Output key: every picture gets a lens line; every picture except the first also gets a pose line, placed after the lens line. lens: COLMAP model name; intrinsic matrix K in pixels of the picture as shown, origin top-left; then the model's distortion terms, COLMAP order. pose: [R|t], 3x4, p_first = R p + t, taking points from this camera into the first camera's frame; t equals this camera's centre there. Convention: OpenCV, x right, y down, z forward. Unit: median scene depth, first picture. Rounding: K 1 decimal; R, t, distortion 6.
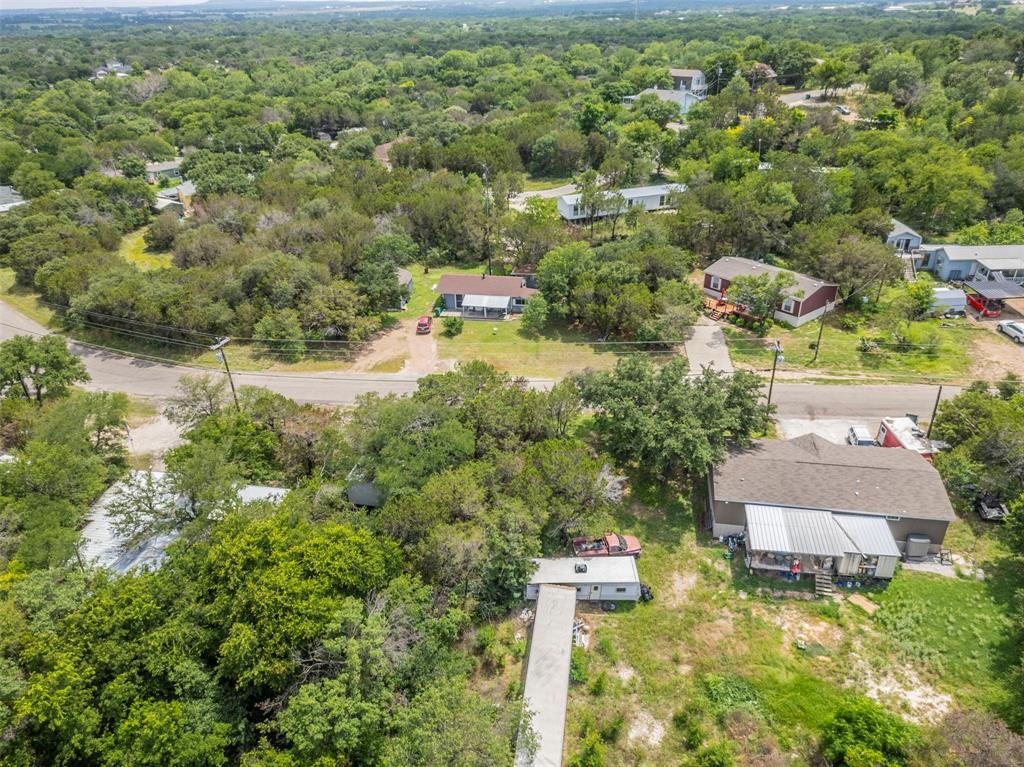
lens RADIAL K [[725.1, 0, 508.5], [0, 725.1, 383.2], [0, 0, 1]] dist [0.039135, -0.024939]
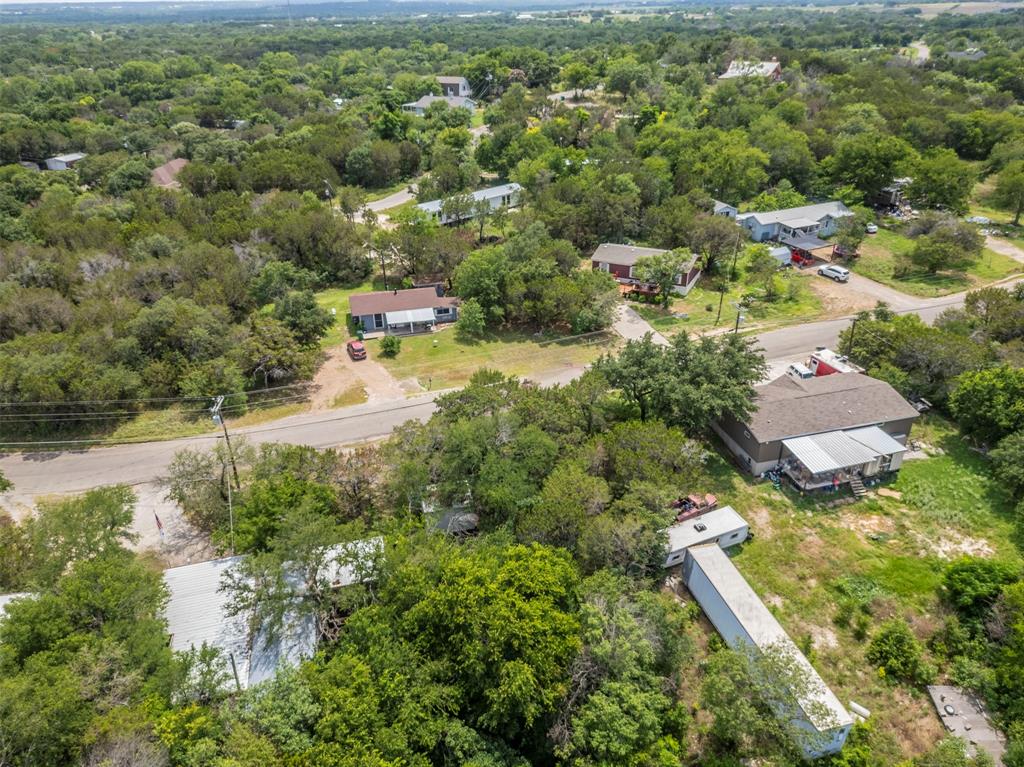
lens RADIAL K [[725.1, 0, 508.5], [0, 725.1, 383.2], [0, 0, 1]] dist [0.039135, -0.024939]
pose [[0.904948, -0.191835, 0.379826, -0.322935], [0.194496, 0.980389, 0.031763, -0.031137], [-0.378471, 0.045131, 0.924512, 0.044470]]
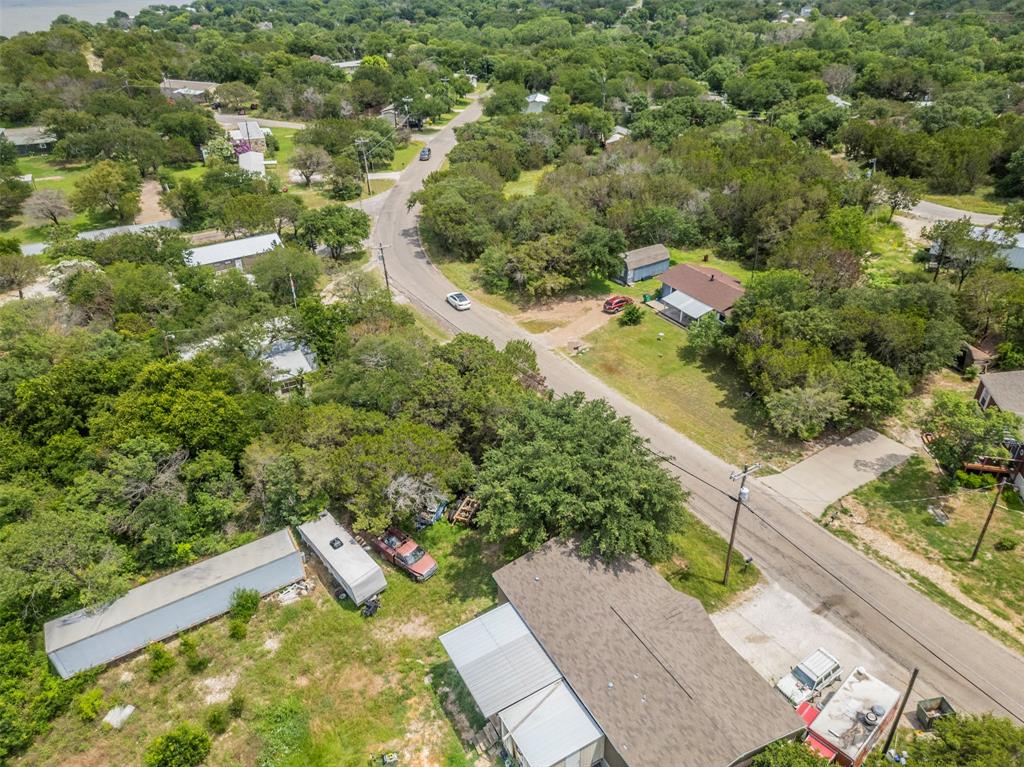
lens RADIAL K [[725.1, 0, 508.5], [0, 725.1, 383.2], [0, 0, 1]] dist [0.039135, -0.024939]
pose [[0.629577, 0.409320, -0.660371, 0.480041], [-0.372171, 0.904987, 0.206125, -0.137164], [0.681998, 0.116000, 0.722096, 0.250767]]
